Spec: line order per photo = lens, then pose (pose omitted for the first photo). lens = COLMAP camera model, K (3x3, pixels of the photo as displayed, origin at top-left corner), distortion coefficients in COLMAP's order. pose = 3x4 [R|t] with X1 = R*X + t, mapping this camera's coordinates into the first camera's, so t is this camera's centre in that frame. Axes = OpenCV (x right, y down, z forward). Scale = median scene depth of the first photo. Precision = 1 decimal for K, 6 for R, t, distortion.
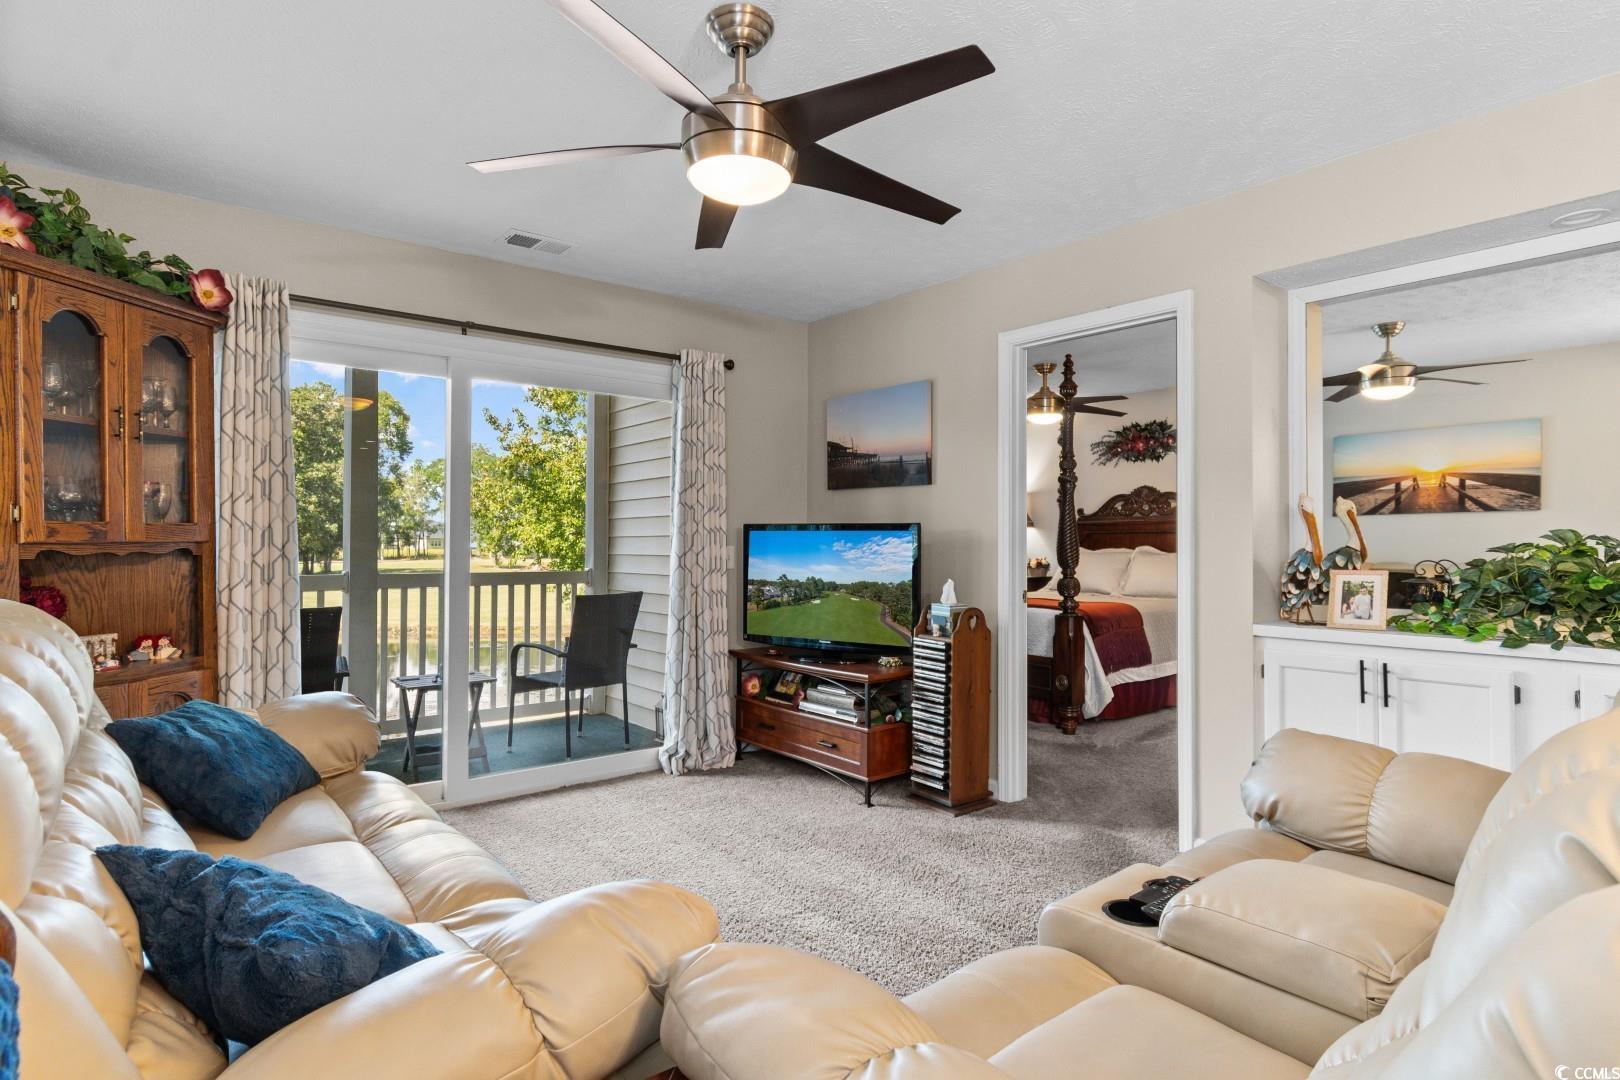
lens RADIAL K [[866.6, 0, 810.0], [0, 866.6, 540.0], [0, 0, 1]] dist [-0.002168, -0.000323]
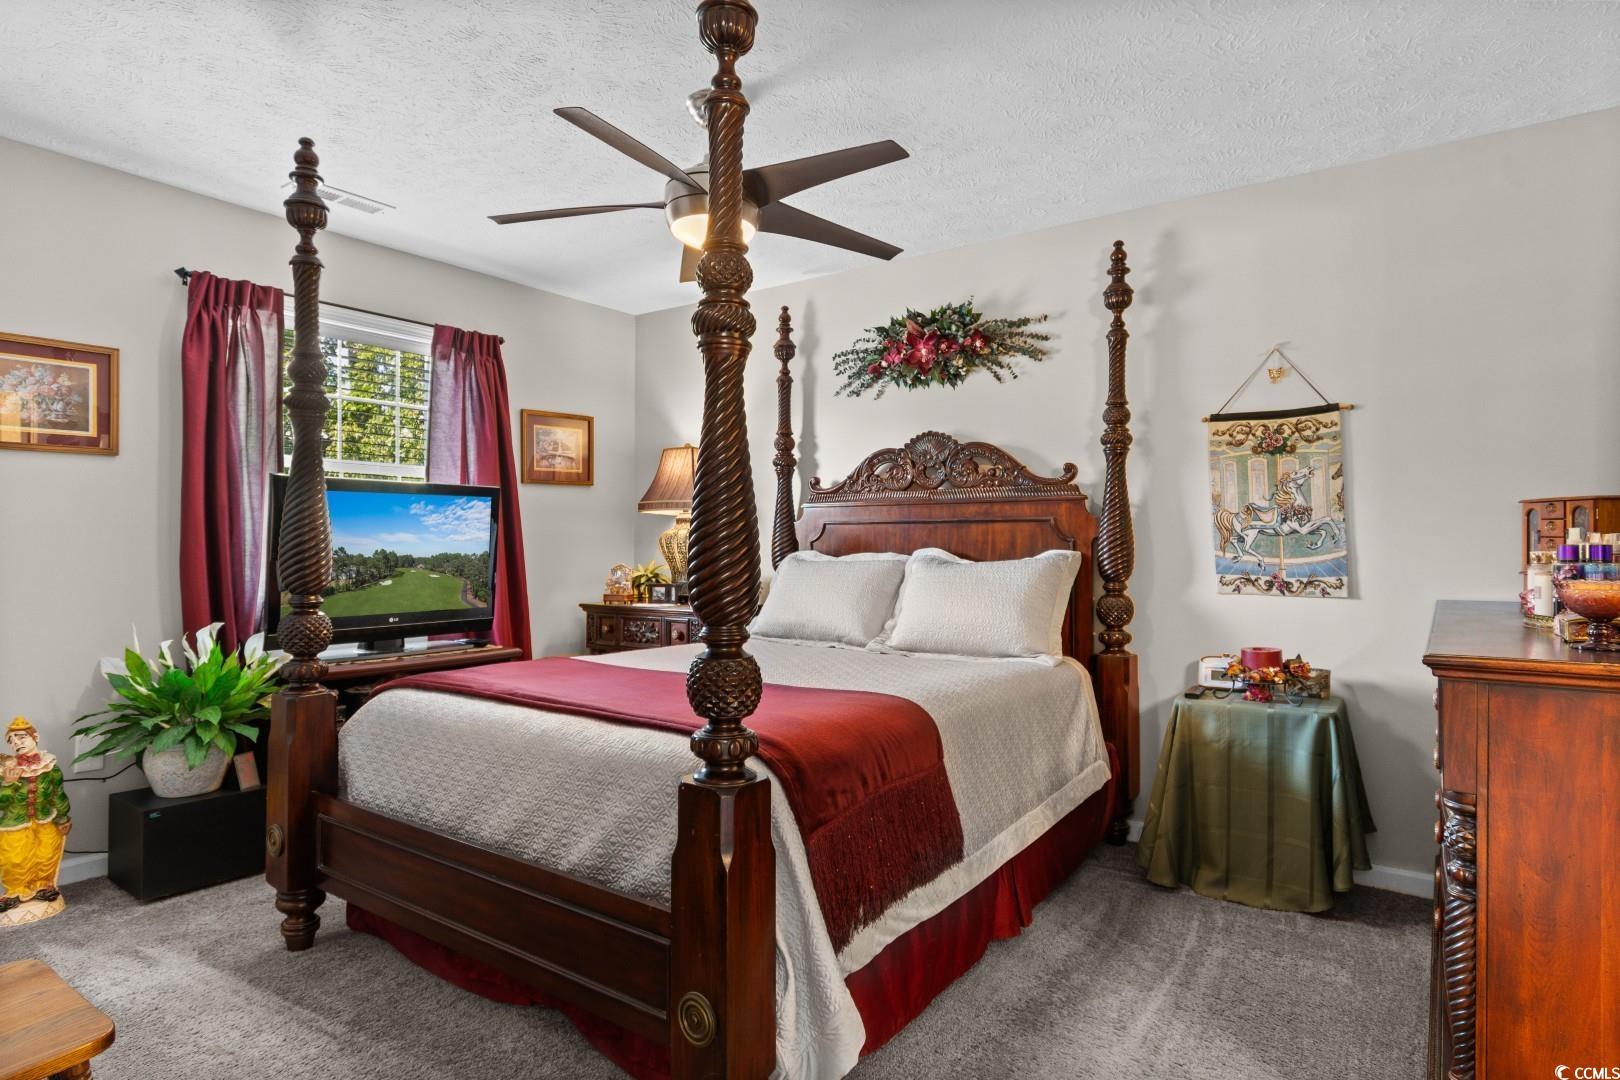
lens RADIAL K [[866.6, 0, 810.0], [0, 866.6, 540.0], [0, 0, 1]] dist [-0.002168, -0.000323]
pose [[0.967536, -0.000207, 0.252735, 0.185747], [-0.001242, 0.999984, 0.005574, 0.000844], [-0.252732, -0.005707, 0.967519, 0.517081]]
